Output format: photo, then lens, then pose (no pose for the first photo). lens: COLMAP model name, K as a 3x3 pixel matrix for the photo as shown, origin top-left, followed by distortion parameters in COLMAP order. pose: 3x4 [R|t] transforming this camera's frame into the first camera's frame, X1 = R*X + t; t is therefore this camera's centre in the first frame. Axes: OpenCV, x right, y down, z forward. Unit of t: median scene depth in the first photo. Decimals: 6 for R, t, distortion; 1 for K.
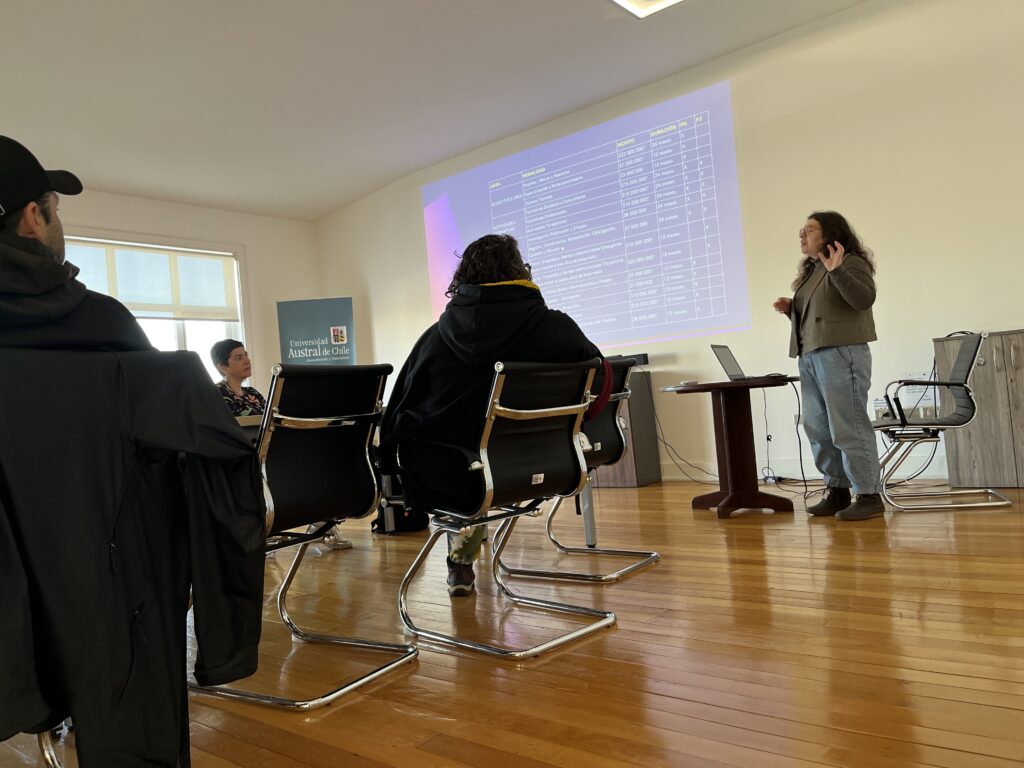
lens RADIAL K [[781.0, 0, 512.9], [0, 781.0, 383.0], [0, 0, 1]] dist [-0.004975, -0.002521]
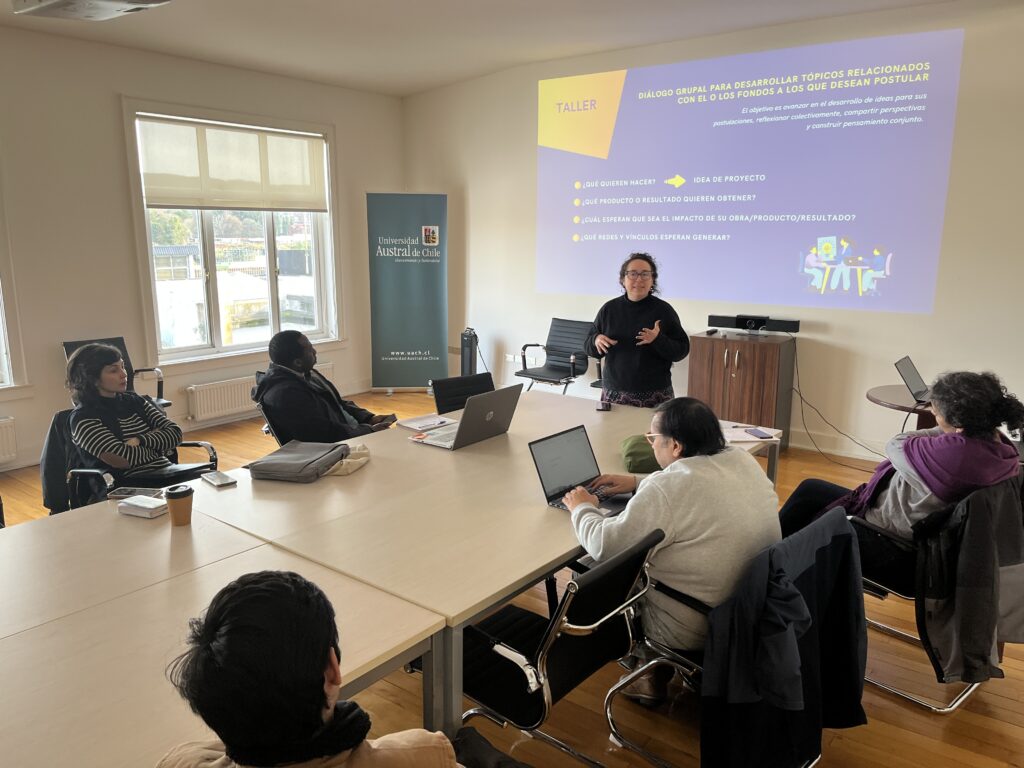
lens RADIAL K [[781.0, 0, 511.5], [0, 781.0, 385.3], [0, 0, 1]] dist [-0.004975, -0.002521]
pose [[0.994848, 0.089029, 0.048492, -0.156908], [-0.097258, 0.973136, 0.208681, -0.091690], [-0.028611, -0.212322, 0.976781, 0.049409]]
